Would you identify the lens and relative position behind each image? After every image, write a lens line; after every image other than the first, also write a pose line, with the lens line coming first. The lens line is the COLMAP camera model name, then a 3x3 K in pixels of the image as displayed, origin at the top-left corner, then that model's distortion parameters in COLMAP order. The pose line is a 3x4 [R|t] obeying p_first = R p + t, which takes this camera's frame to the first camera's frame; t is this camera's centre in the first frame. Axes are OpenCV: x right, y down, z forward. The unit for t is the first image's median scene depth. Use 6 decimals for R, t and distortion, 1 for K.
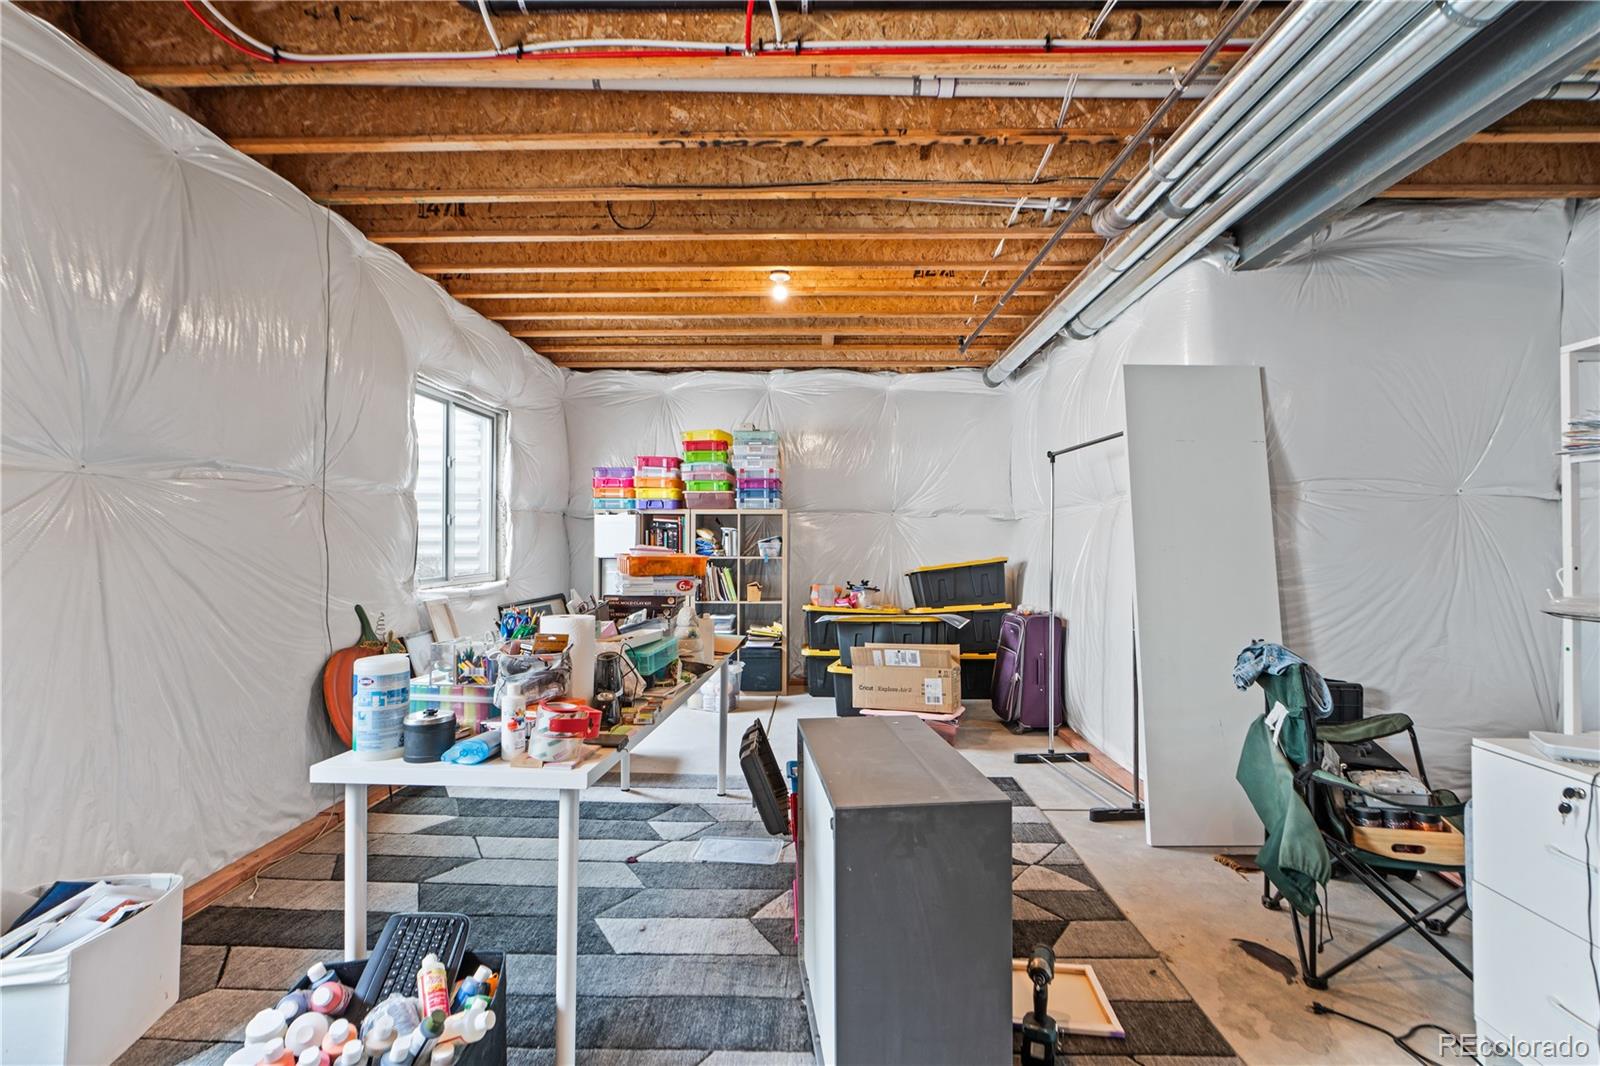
lens RADIAL K [[727.5, 0, 800.8], [0, 727.5, 540.7], [0, 0, 1]] dist [-0.011087, 0.005124]
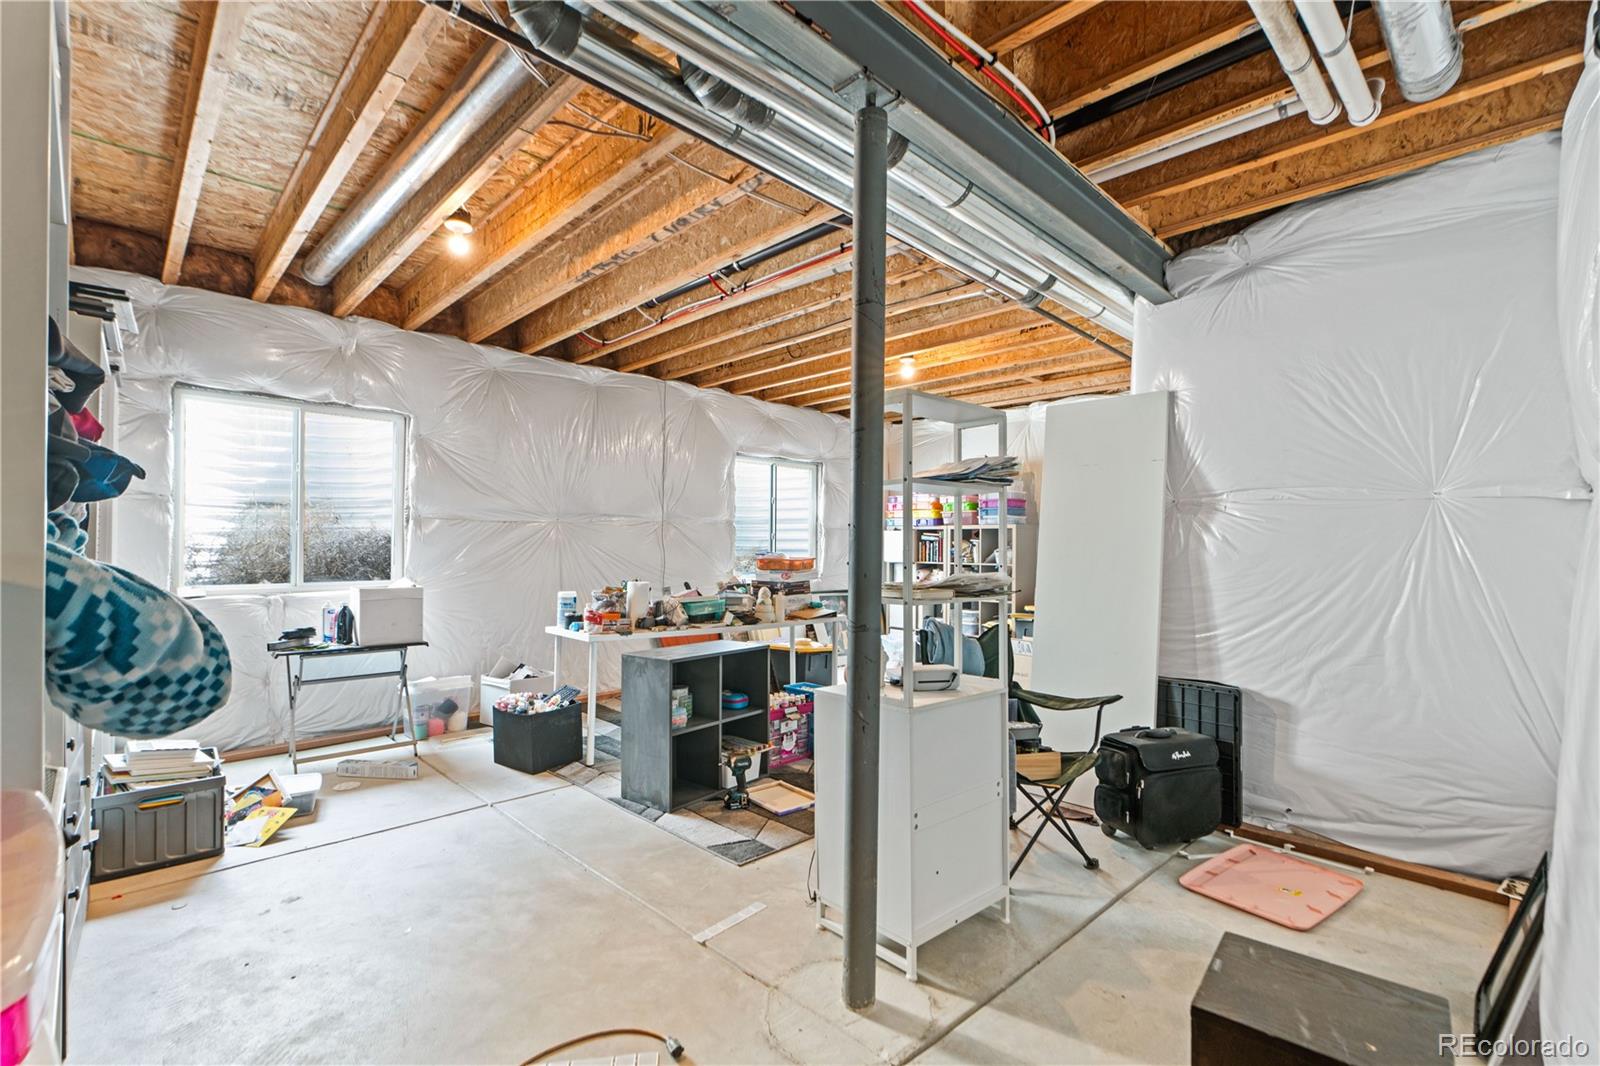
lens RADIAL K [[727.5, 0, 803.7], [0, 727.5, 537.5], [0, 0, 1]] dist [-0.011087, 0.005124]
pose [[0.710387, -0.008593, -0.703759, 0.975188], [-0.005609, 0.999825, -0.017870, 0.003832], [0.703789, 0.016642, 0.710214, -0.152377]]
